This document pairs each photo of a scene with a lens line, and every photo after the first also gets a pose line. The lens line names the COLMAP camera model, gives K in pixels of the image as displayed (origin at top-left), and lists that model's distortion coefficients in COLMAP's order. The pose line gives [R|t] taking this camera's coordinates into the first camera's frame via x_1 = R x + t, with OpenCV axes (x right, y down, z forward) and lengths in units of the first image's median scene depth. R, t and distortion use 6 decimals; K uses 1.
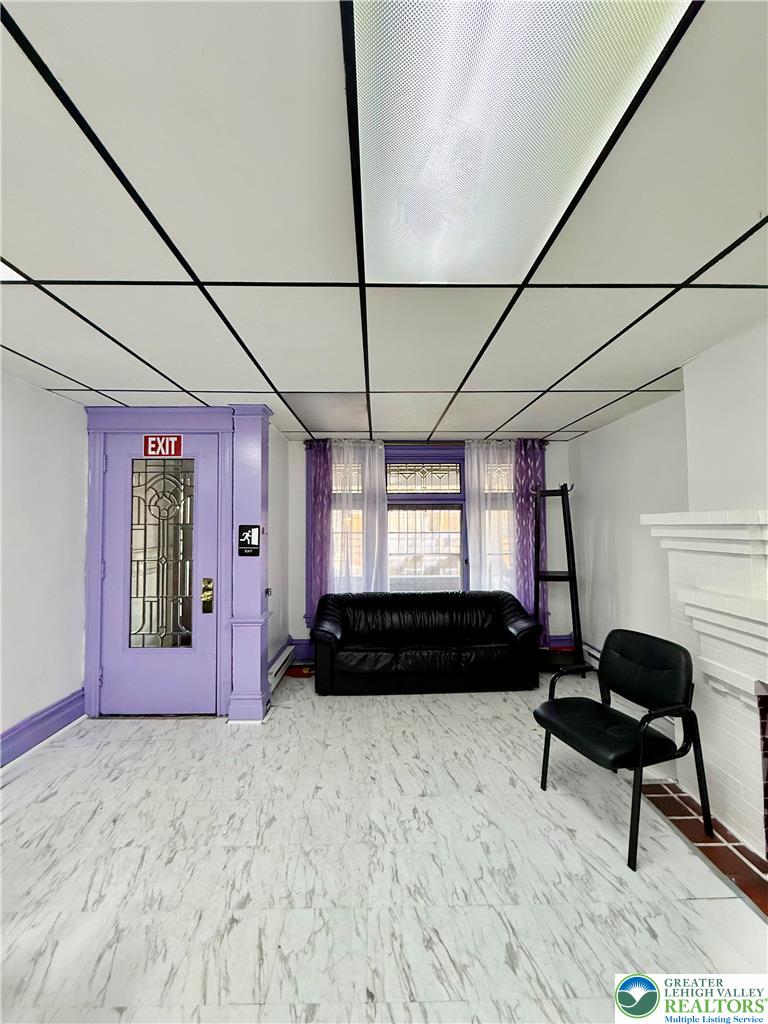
lens RADIAL K [[406.8, 0, 384.0], [0, 406.8, 509.4], [0, 0, 1]] dist [0.001251, 0.000214]
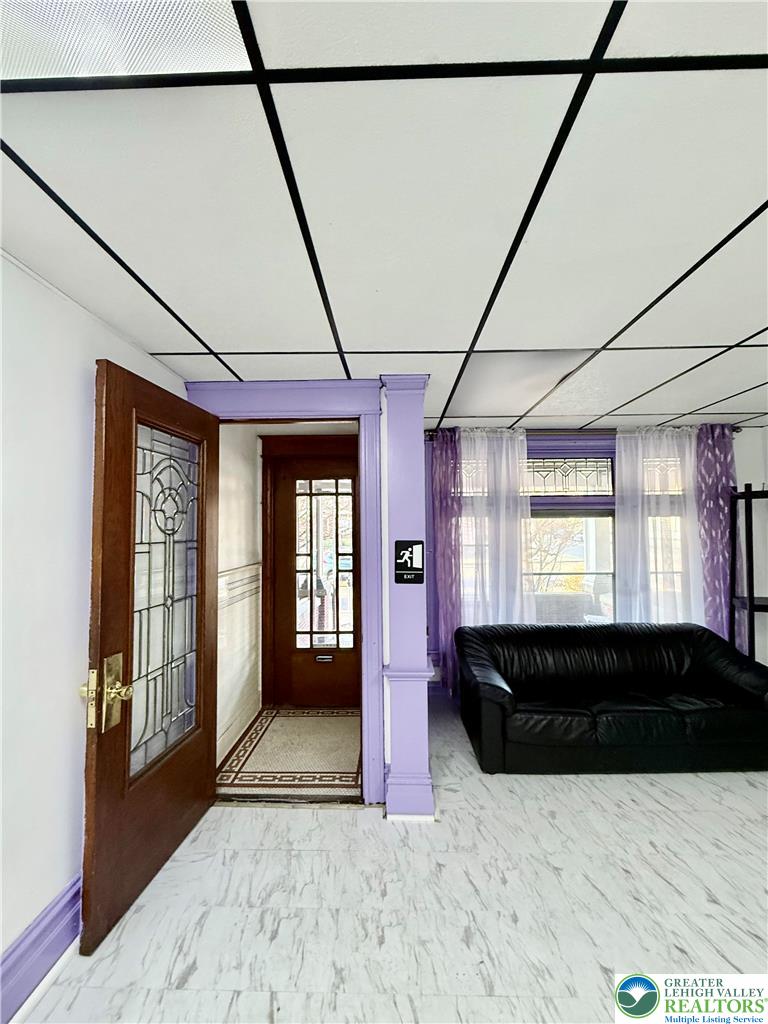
lens RADIAL K [[406.8, 0, 361.5], [0, 406.8, 509.5], [0, 0, 1]] dist [0.001251, 0.000214]
pose [[0.999131, -0.004930, -0.041388, -0.356194], [0.004502, 0.999935, -0.010430, -0.008579], [0.041436, 0.010234, 0.999089, 0.252225]]
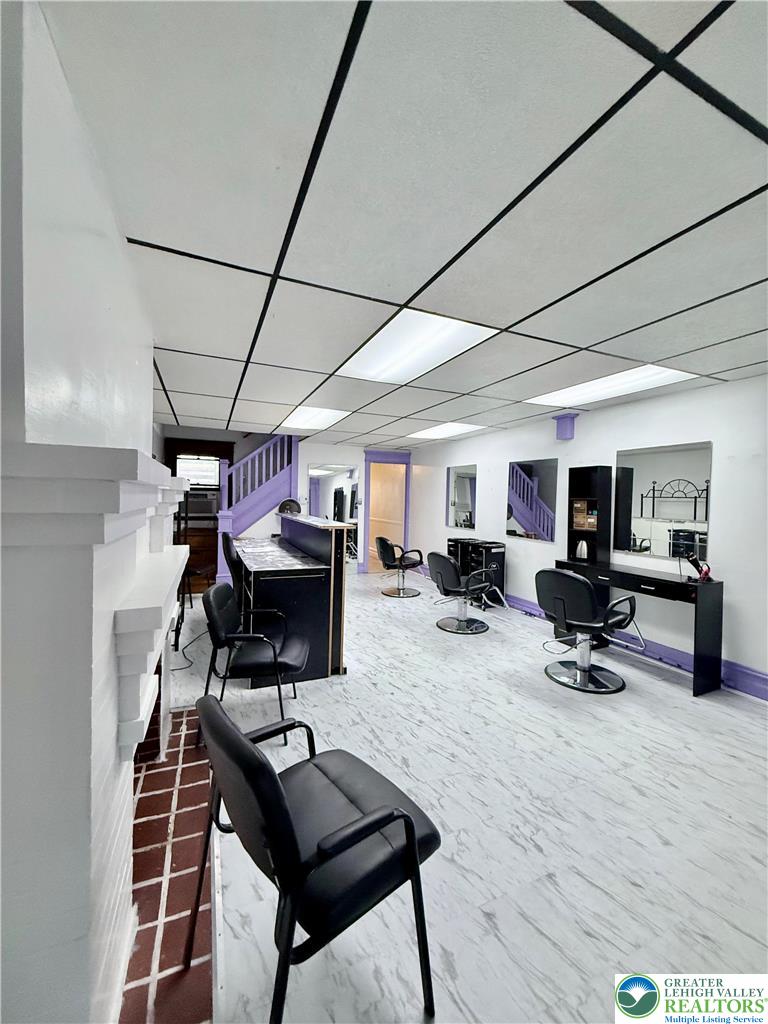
lens RADIAL K [[406.8, 0, 383.2], [0, 406.8, 509.5], [0, 0, 1]] dist [0.001251, 0.000214]
pose [[-0.923025, -0.004365, -0.384716, 0.434917], [-0.001480, 0.999969, -0.007795, 0.048097], [0.384738, -0.006625, -0.923002, 1.050919]]
